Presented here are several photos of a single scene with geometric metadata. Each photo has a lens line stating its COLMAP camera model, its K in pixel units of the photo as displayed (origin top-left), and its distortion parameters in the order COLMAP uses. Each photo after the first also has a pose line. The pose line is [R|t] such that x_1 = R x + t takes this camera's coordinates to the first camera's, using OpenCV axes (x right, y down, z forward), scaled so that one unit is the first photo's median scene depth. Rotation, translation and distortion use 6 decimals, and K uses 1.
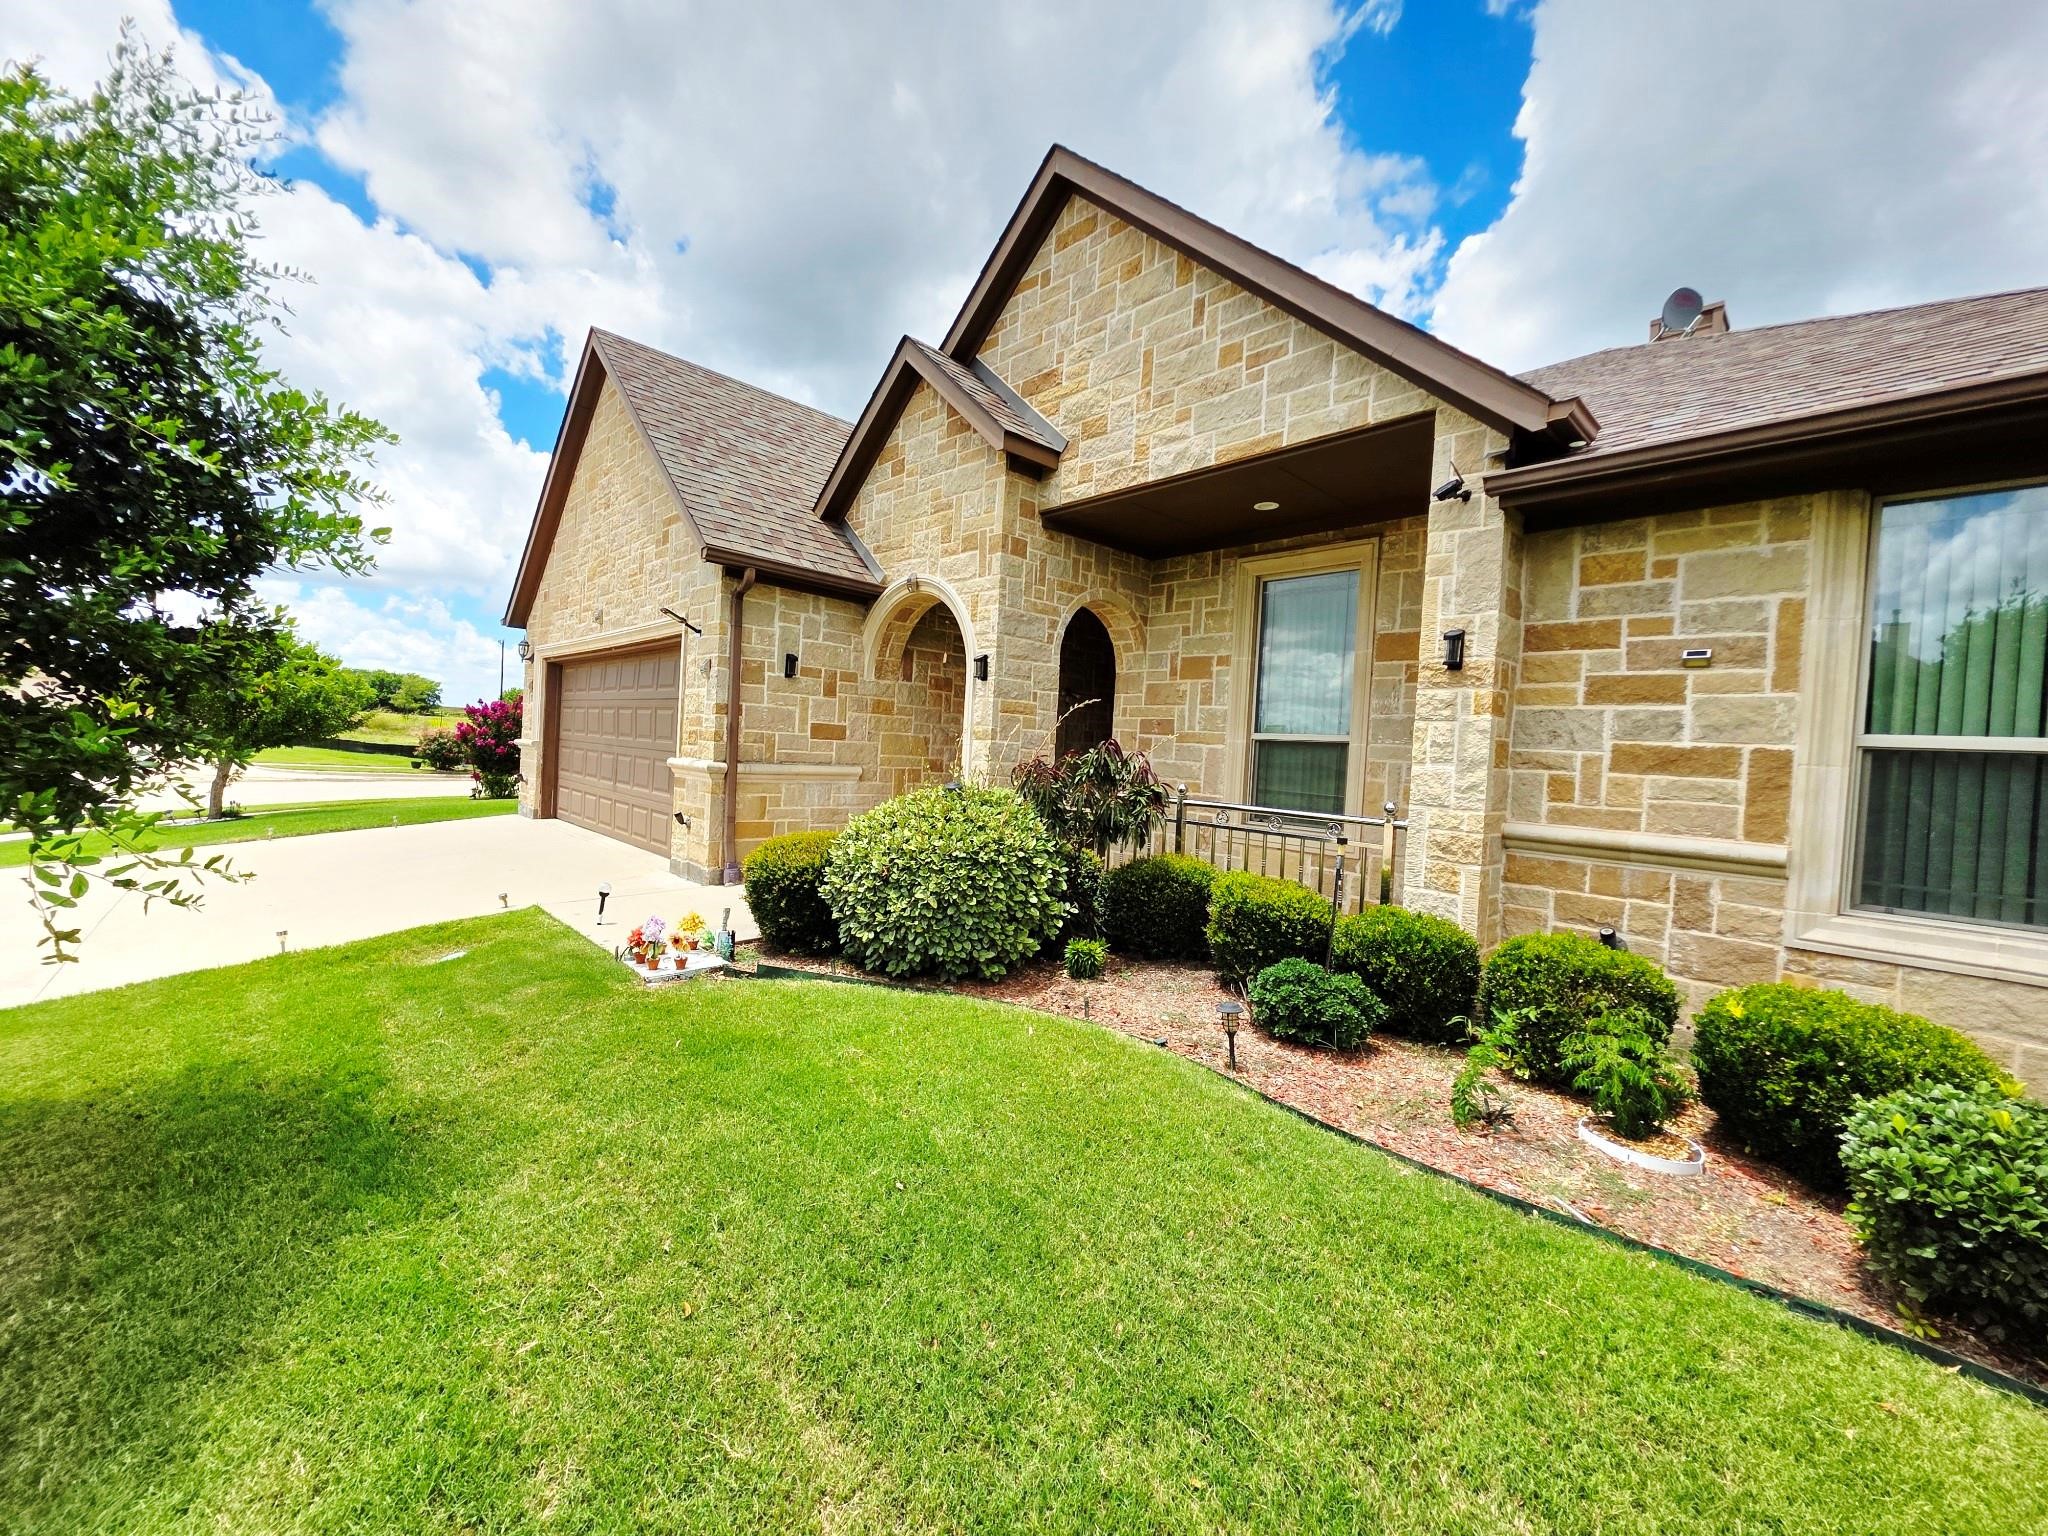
lens RADIAL K [[816.5, 0, 1009.9], [0, 816.5, 766.6], [0, 0, 1]] dist [0.000458, -0.000168]
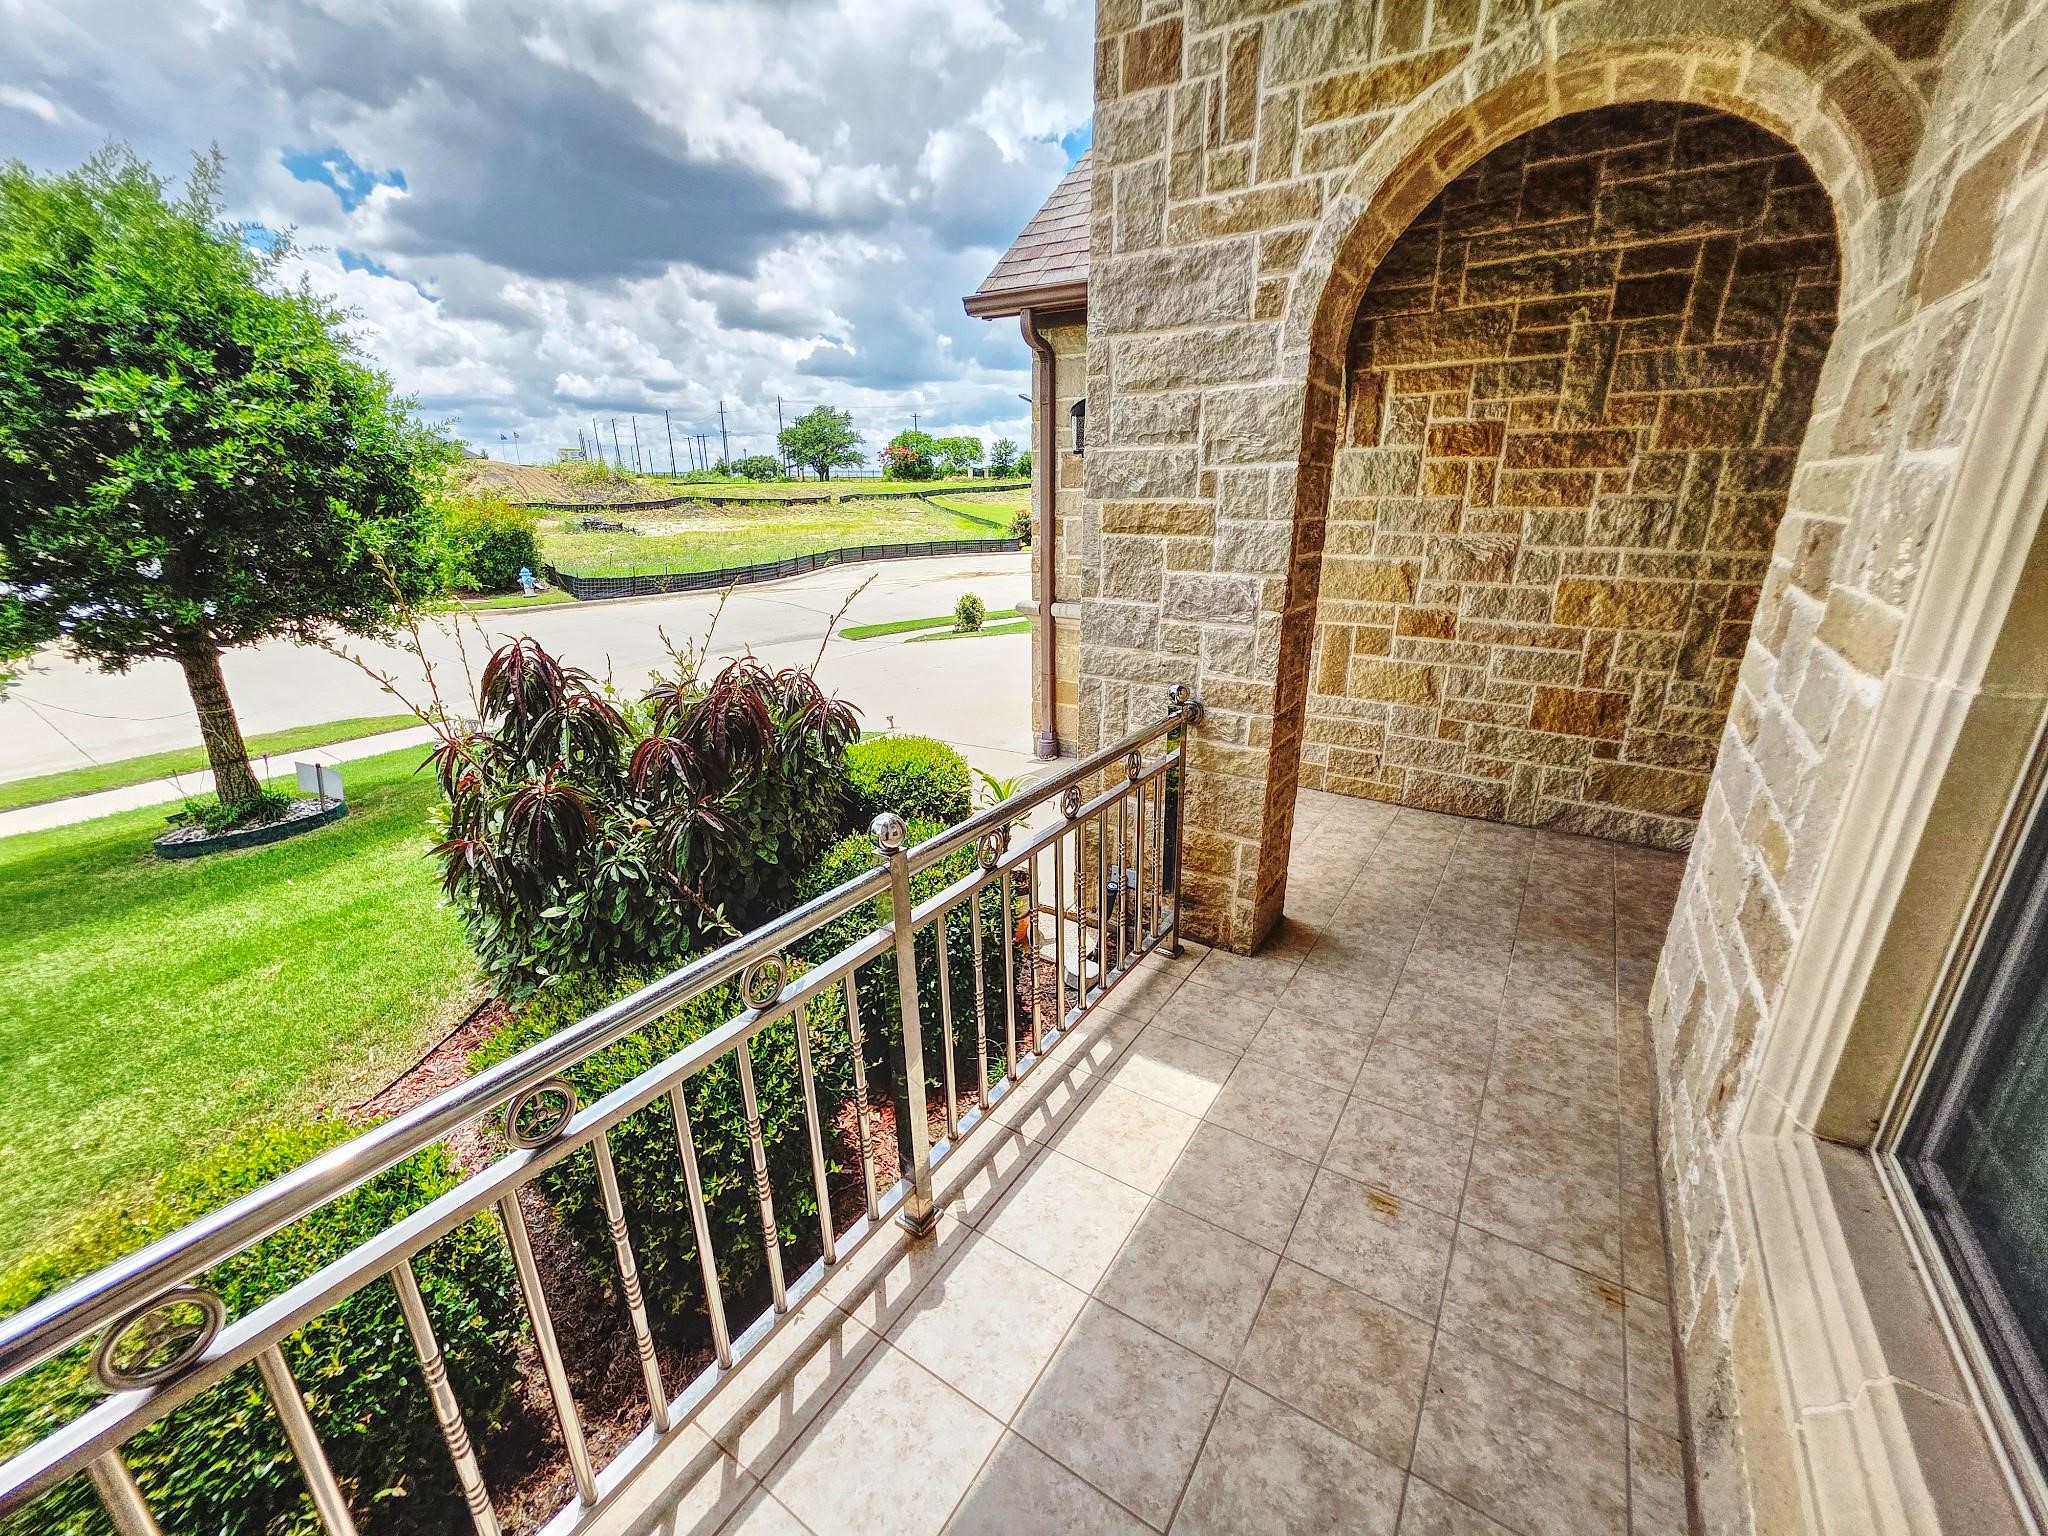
lens RADIAL K [[816.5, 0, 1009.9], [0, 816.5, 766.6], [0, 0, 1]] dist [0.000458, -0.000168]
pose [[0.231356, 0.256778, -0.938371, 0.394112], [-0.003442, 0.964749, 0.263147, -0.056186], [0.972863, -0.057651, 0.224084, 0.793948]]
